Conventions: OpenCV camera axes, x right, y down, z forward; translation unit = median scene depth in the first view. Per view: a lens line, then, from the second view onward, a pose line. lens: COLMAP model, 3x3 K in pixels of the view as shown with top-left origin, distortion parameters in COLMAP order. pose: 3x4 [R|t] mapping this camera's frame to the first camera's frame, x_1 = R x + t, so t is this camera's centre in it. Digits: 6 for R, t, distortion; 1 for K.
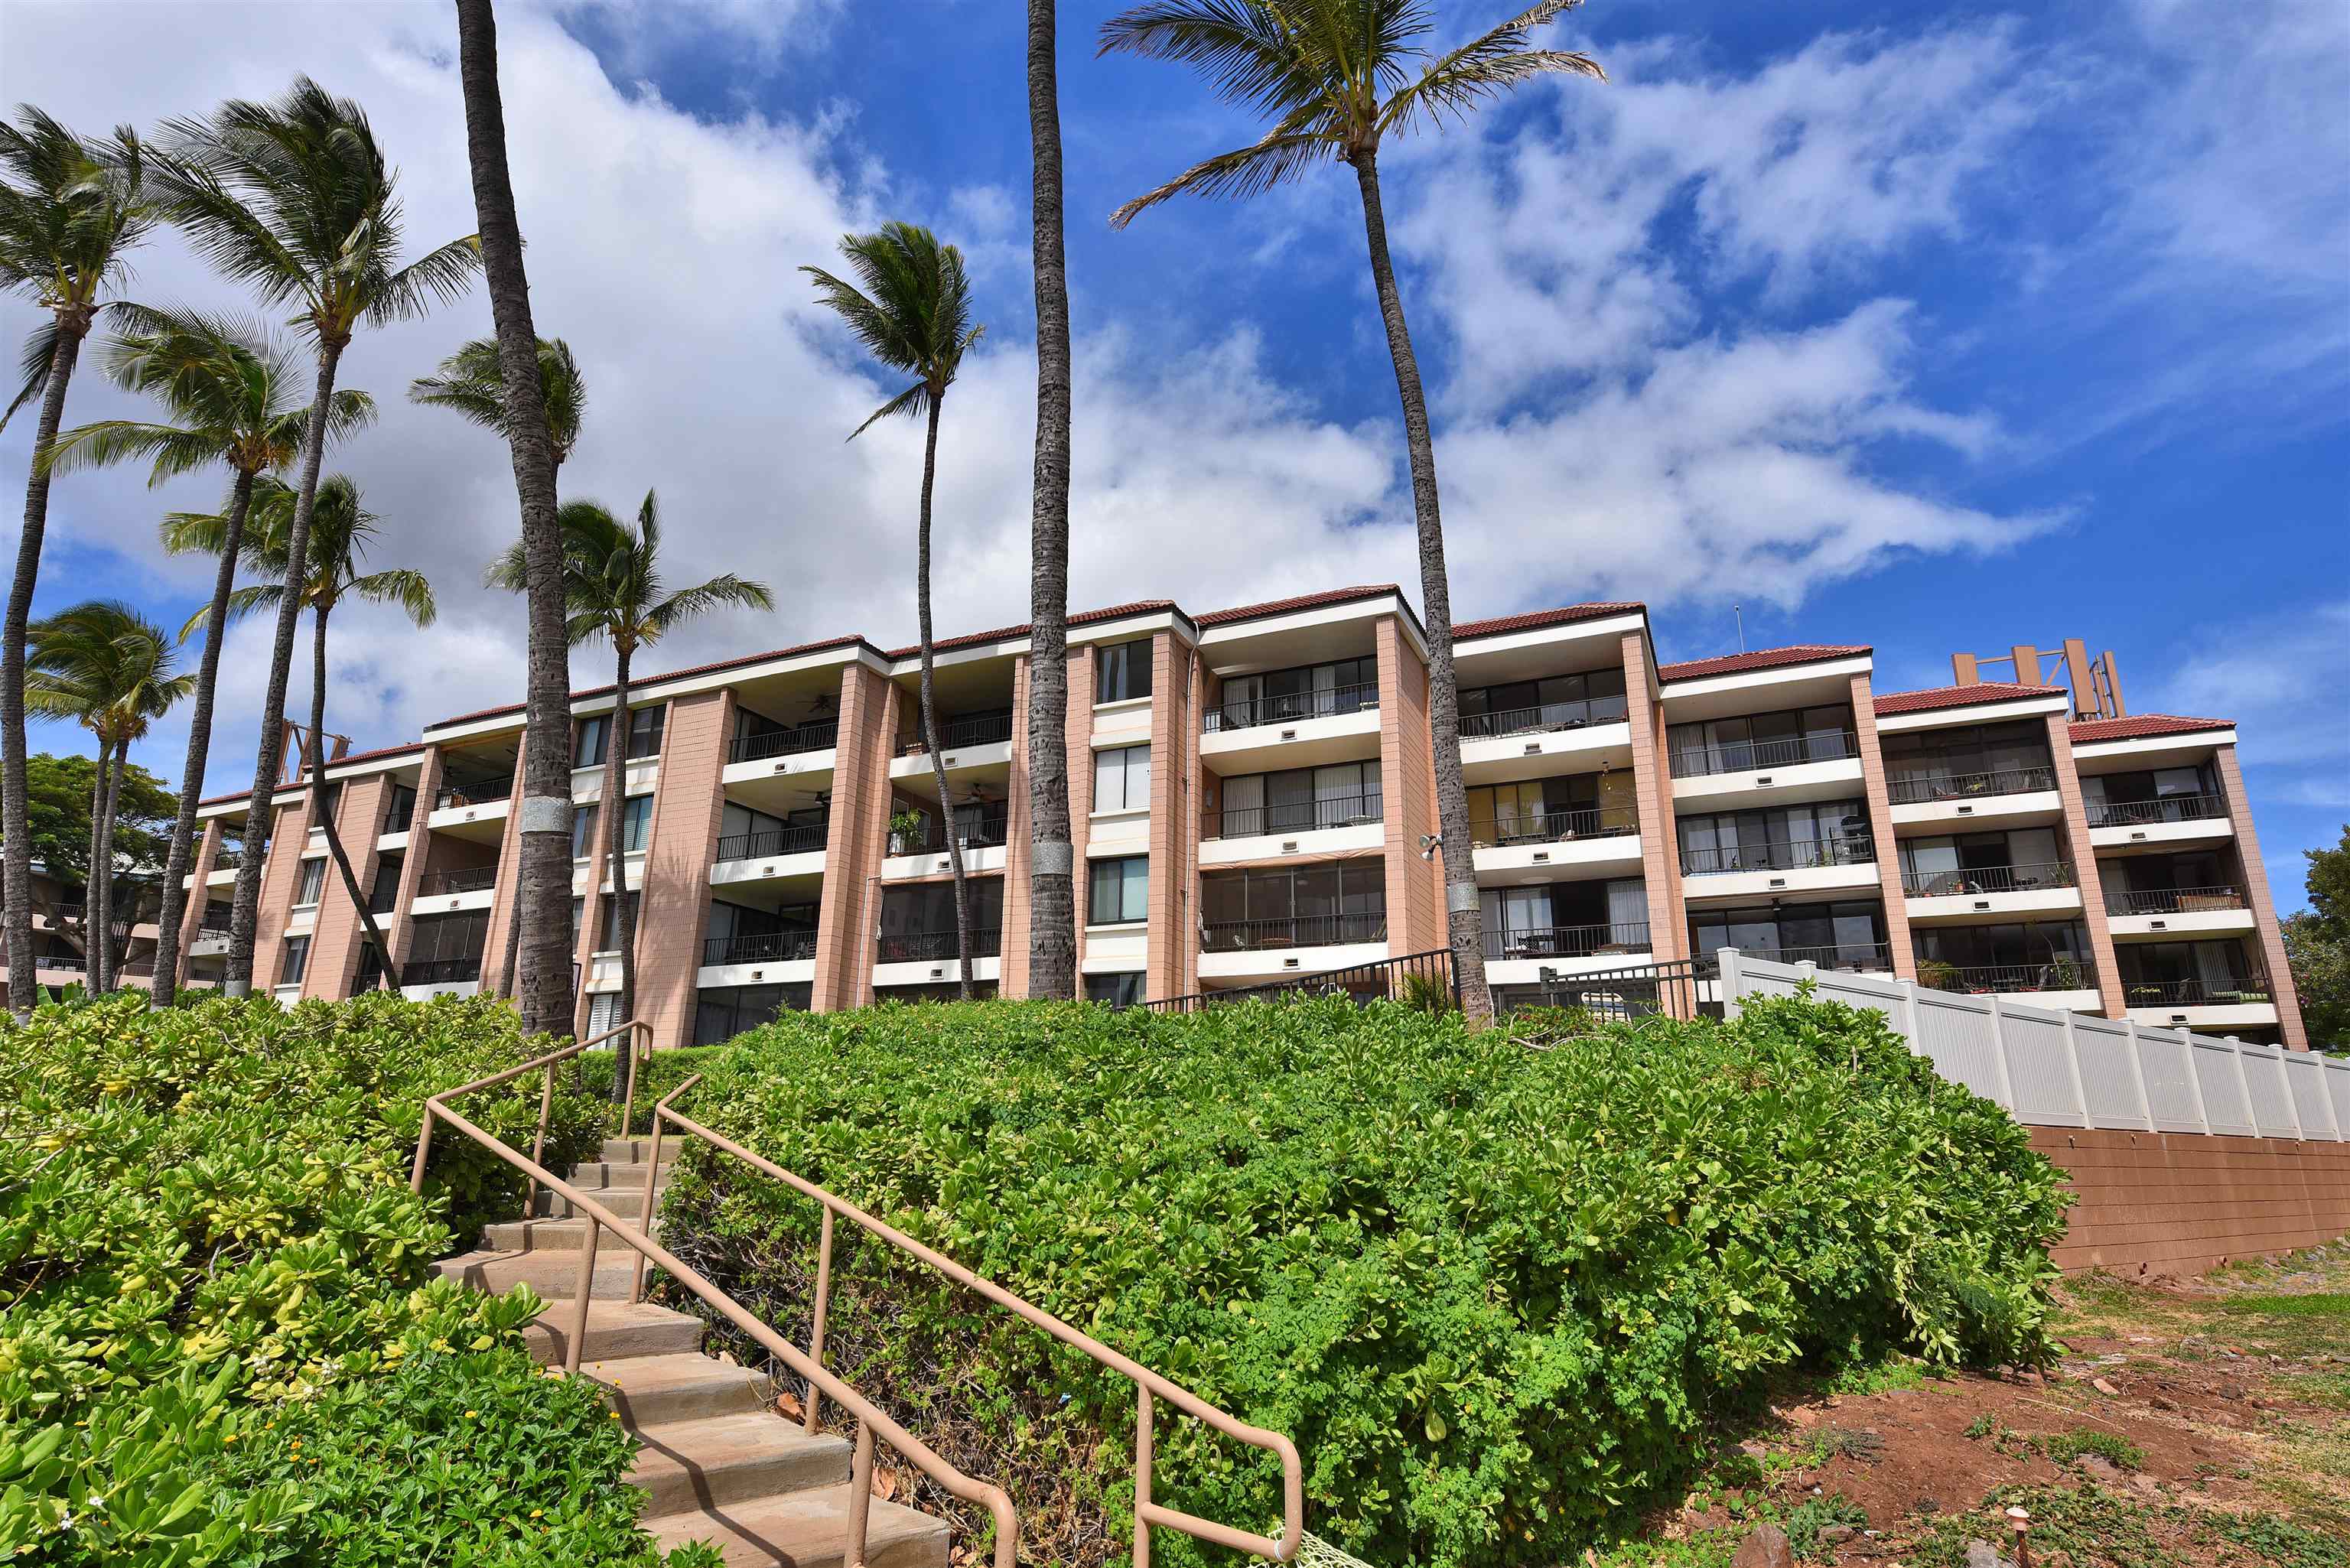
lens RADIAL K [[1266.4, 0, 1169.7], [0, 1266.4, 800.7], [0, 0, 1]] dist [0.000842, 0.000986]
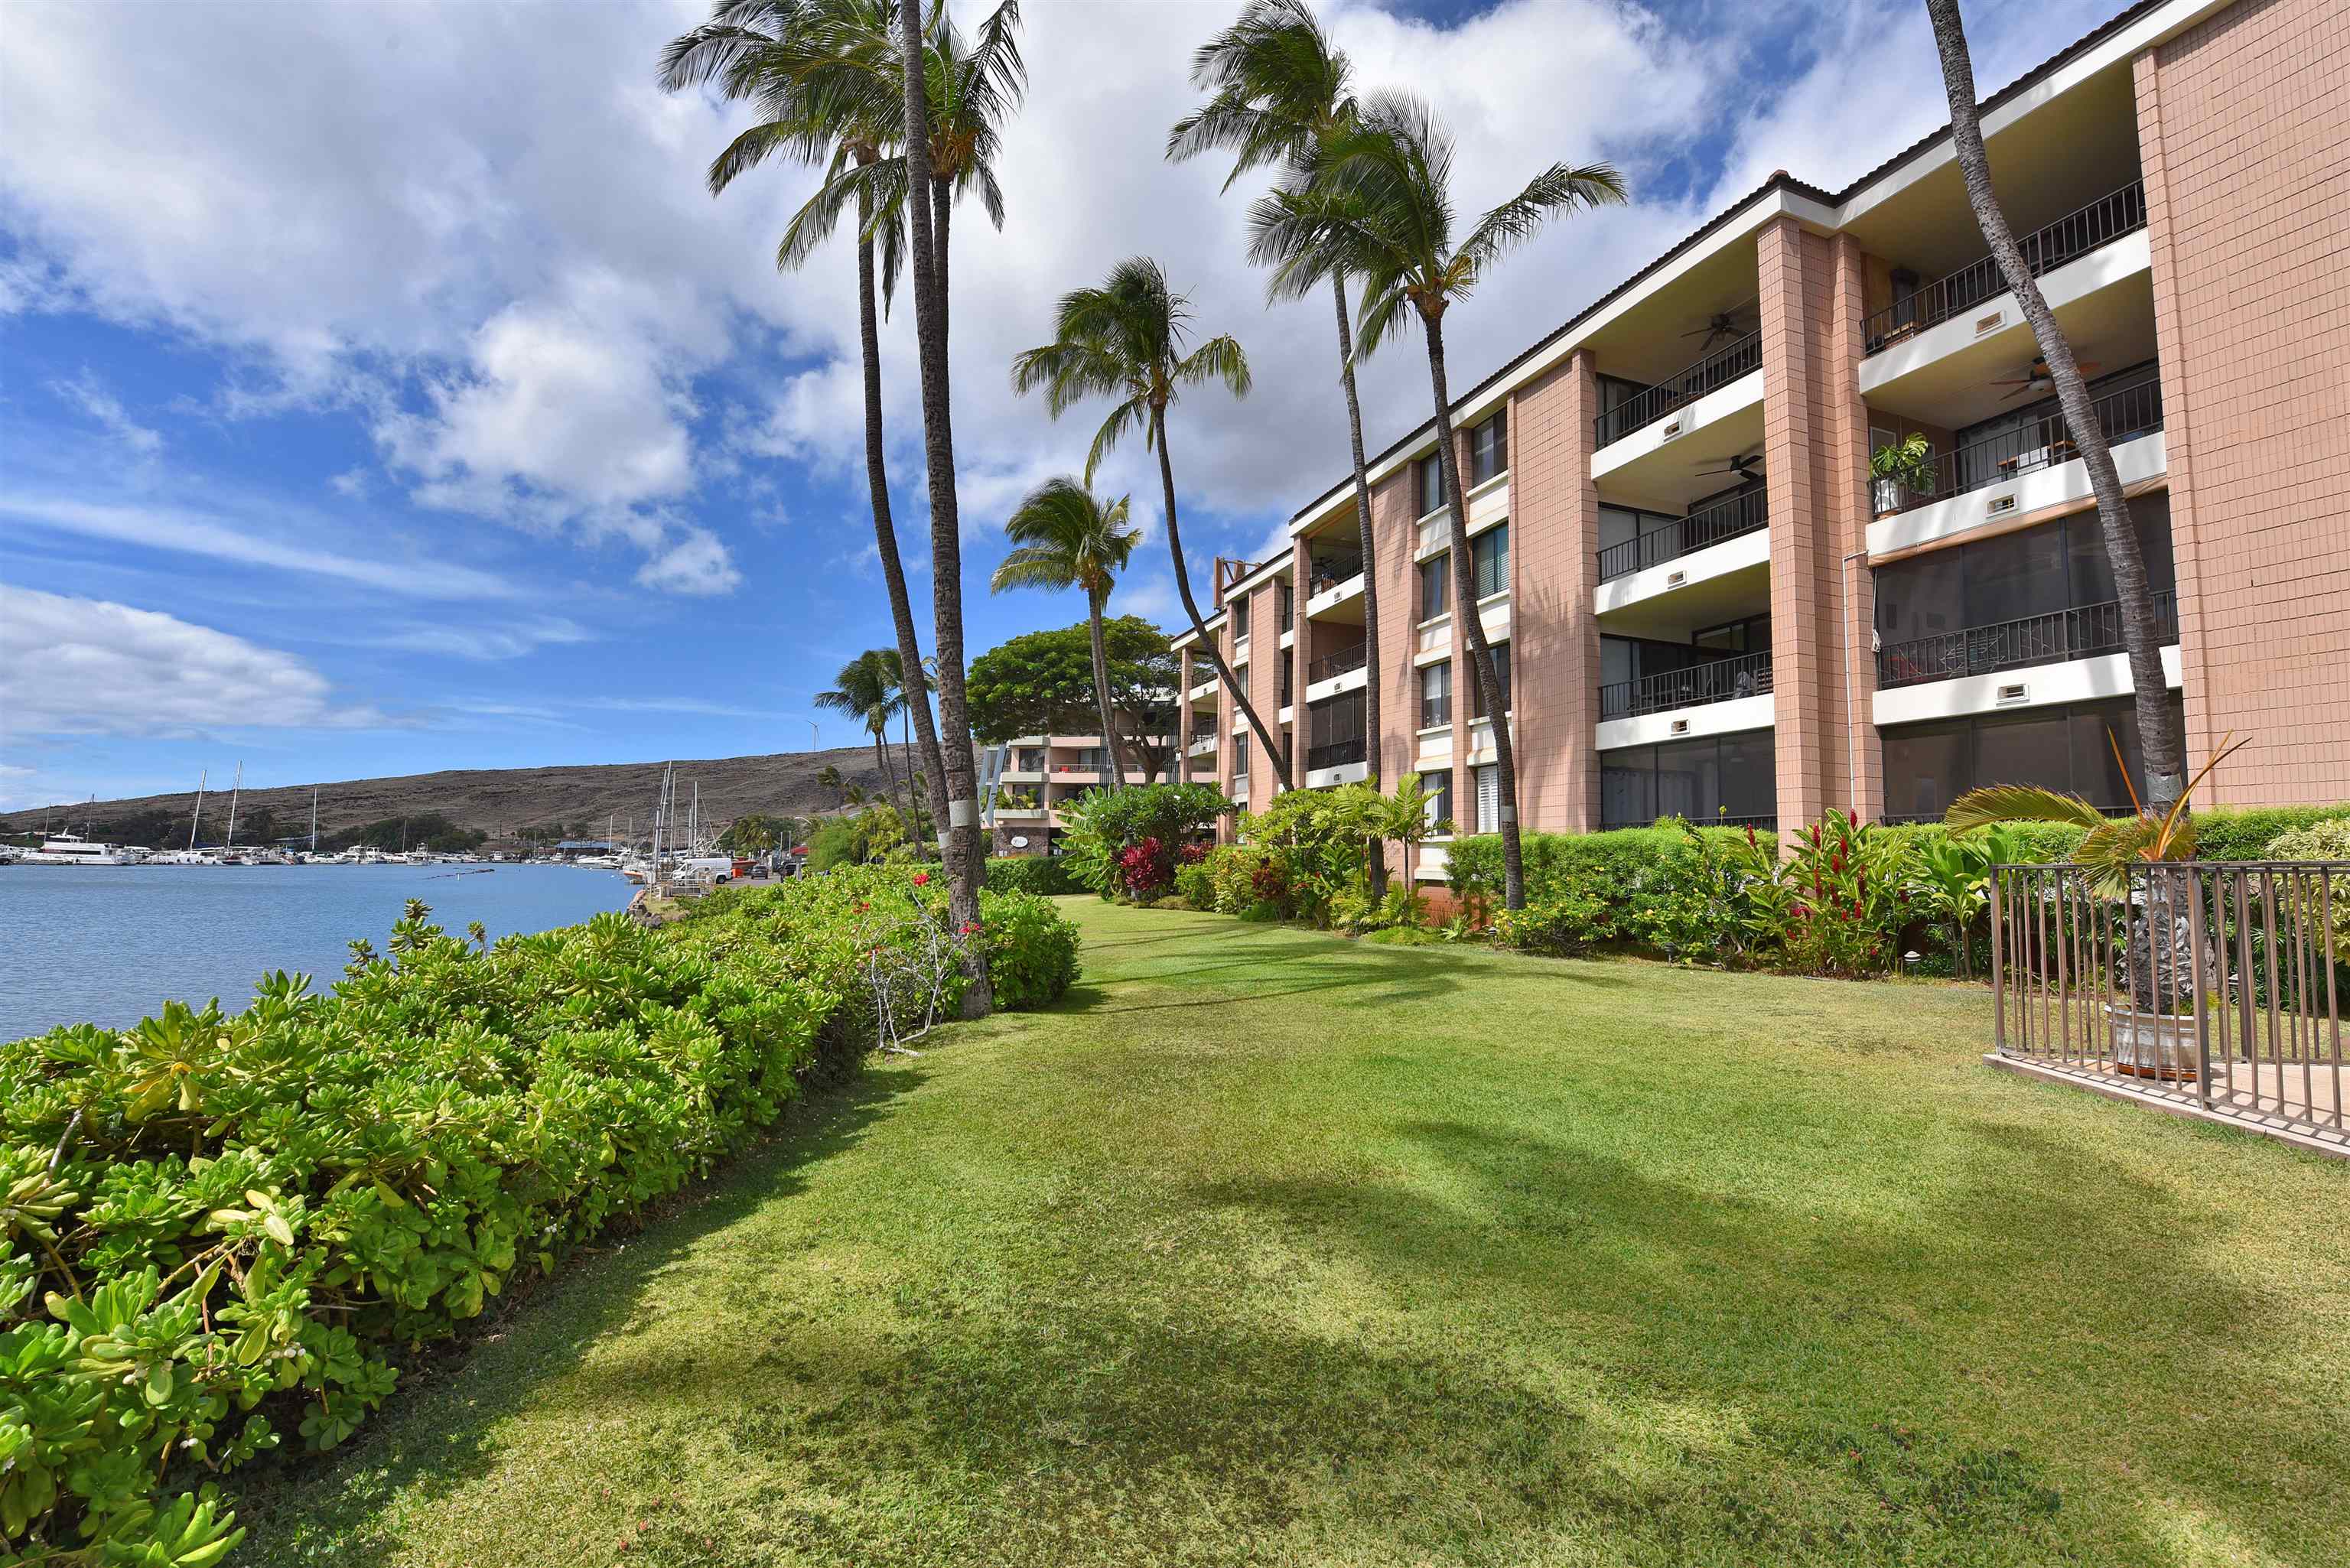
lens RADIAL K [[982.7, 0, 1175.0], [0, 982.7, 784.0], [0, 0, 1]] dist [-0.022028, -0.000288]
pose [[0.723879, -0.059963, -0.687317, -0.148958], [0.186690, 0.976075, 0.111467, 0.052971], [0.664189, -0.209004, 0.717754, 0.393721]]
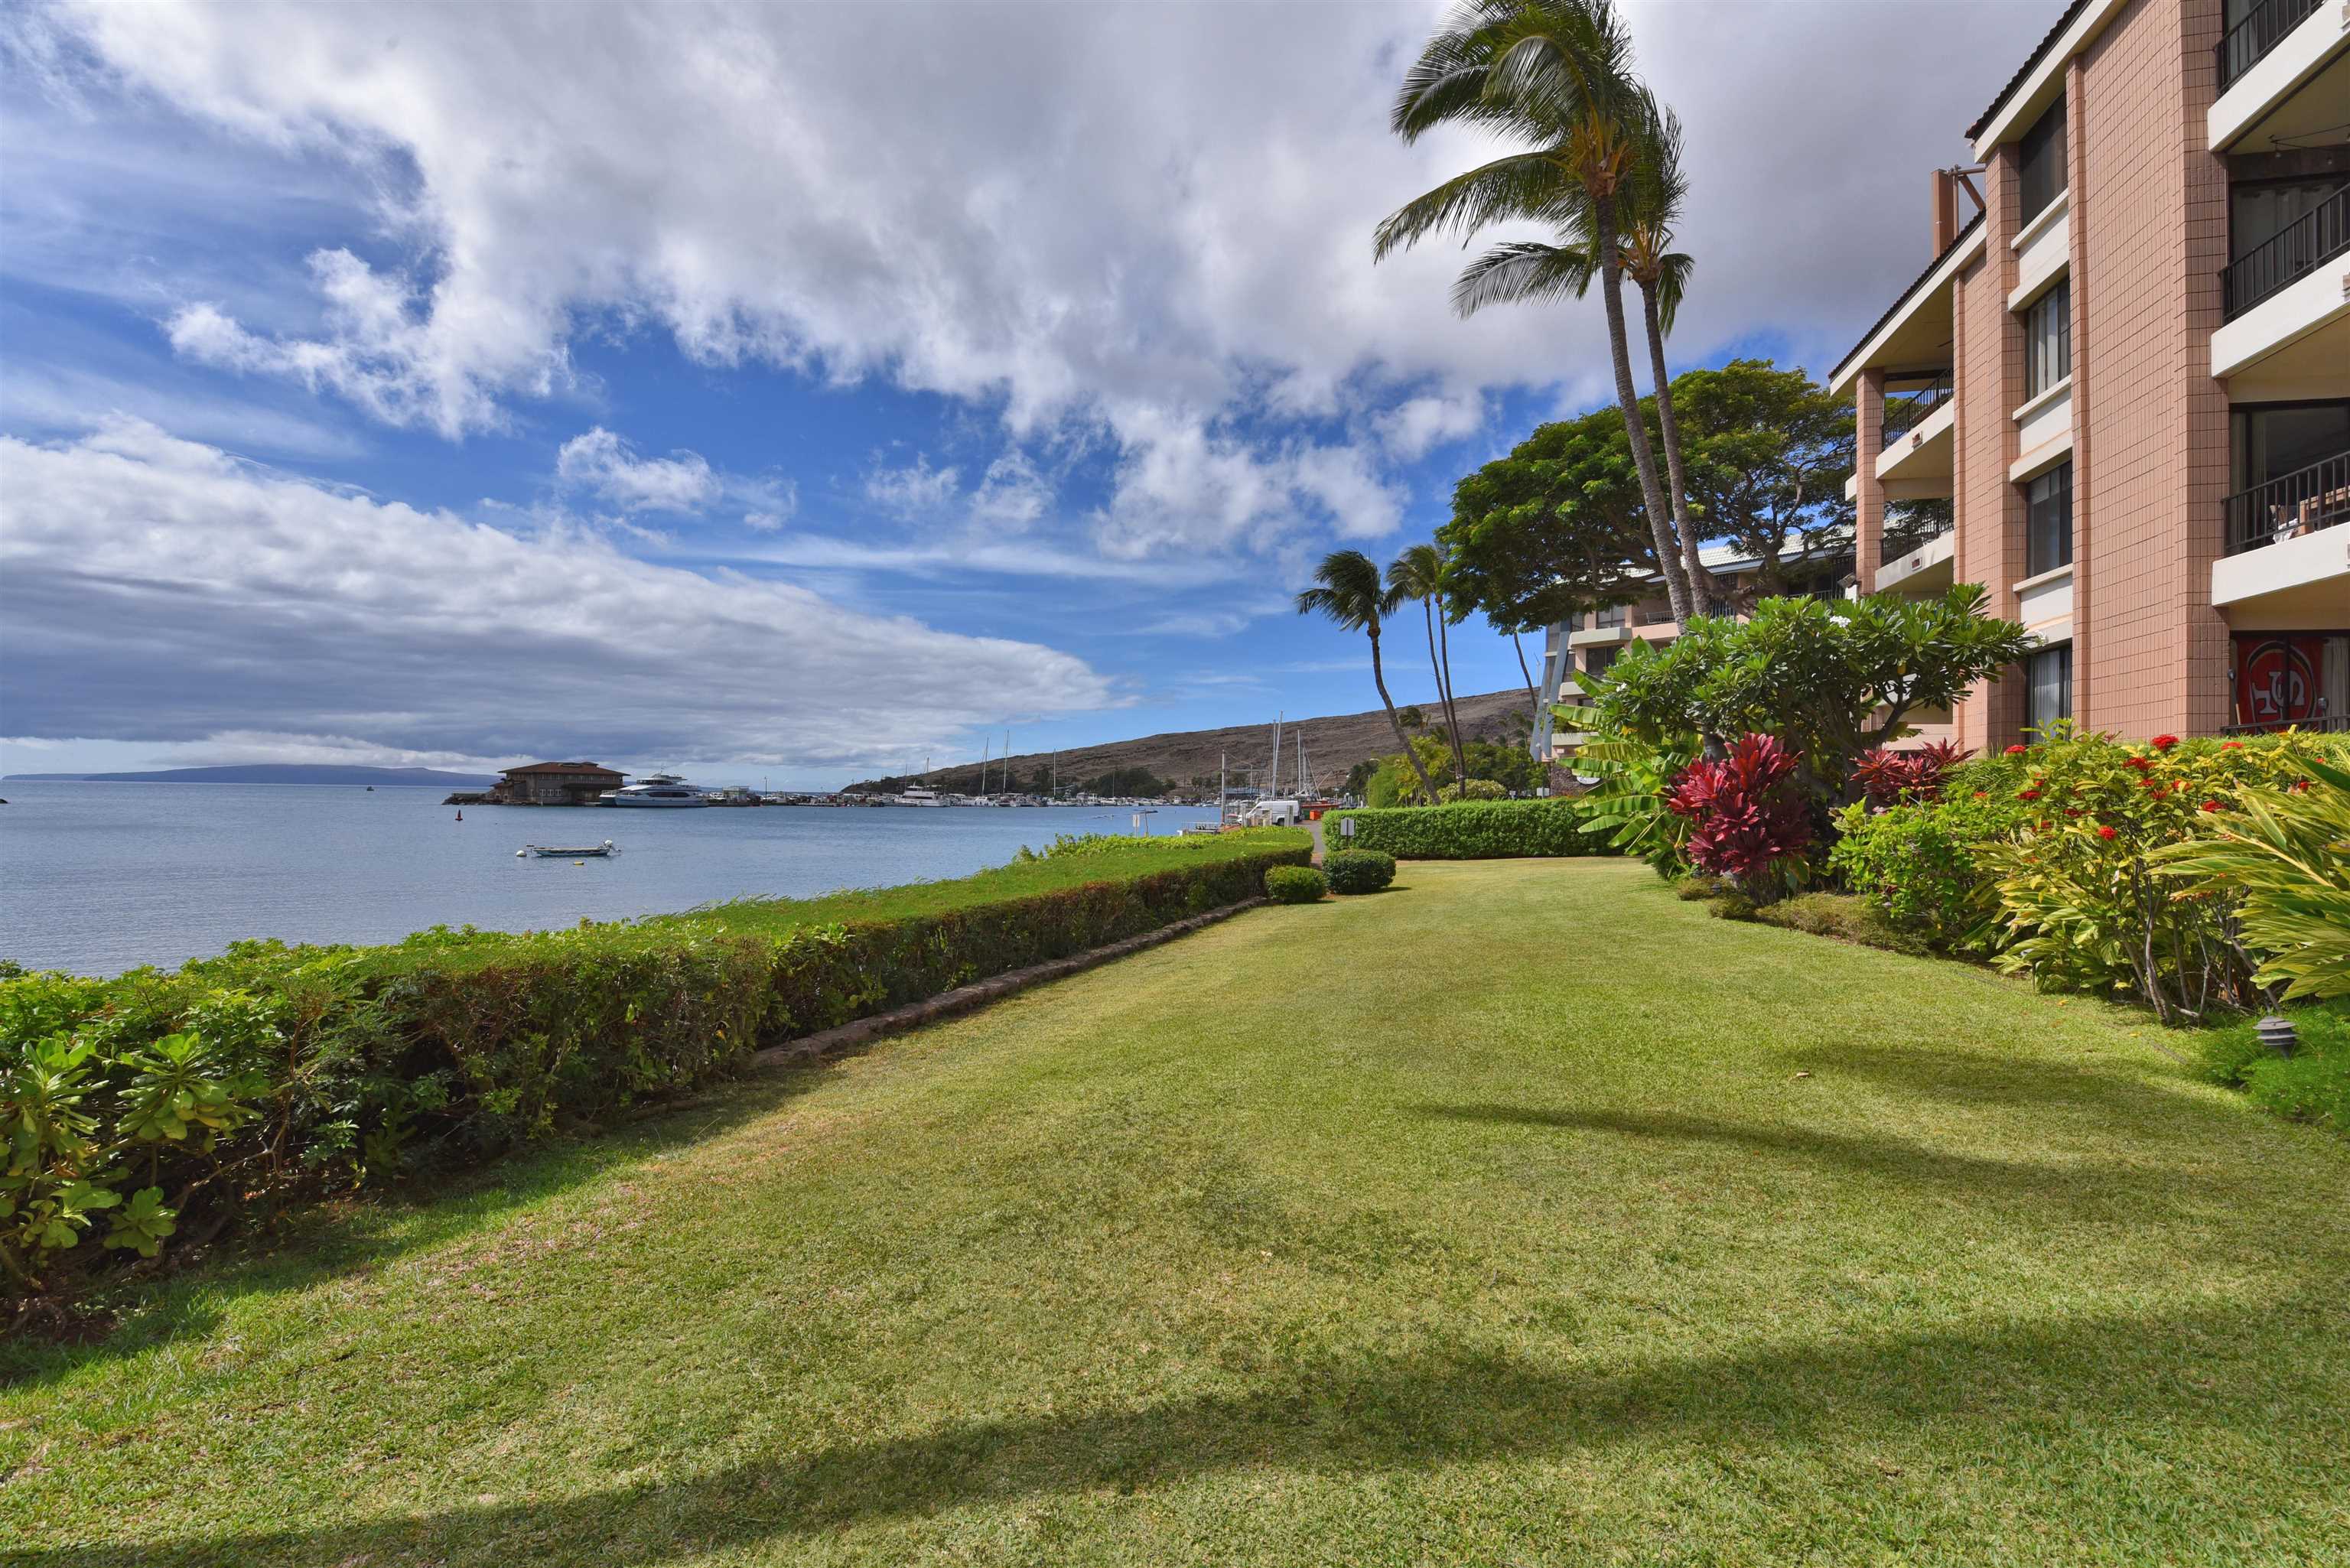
lens RADIAL K [[892.1, 0, 1175.0], [0, 892.1, 784.0], [0, 0, 1]] dist [-0.029726, 0.000121]
pose [[0.144205, -0.027570, -0.989164, -0.583693], [0.257468, 0.966229, 0.010604, 0.178285], [0.955466, -0.256207, 0.146434, 0.844982]]
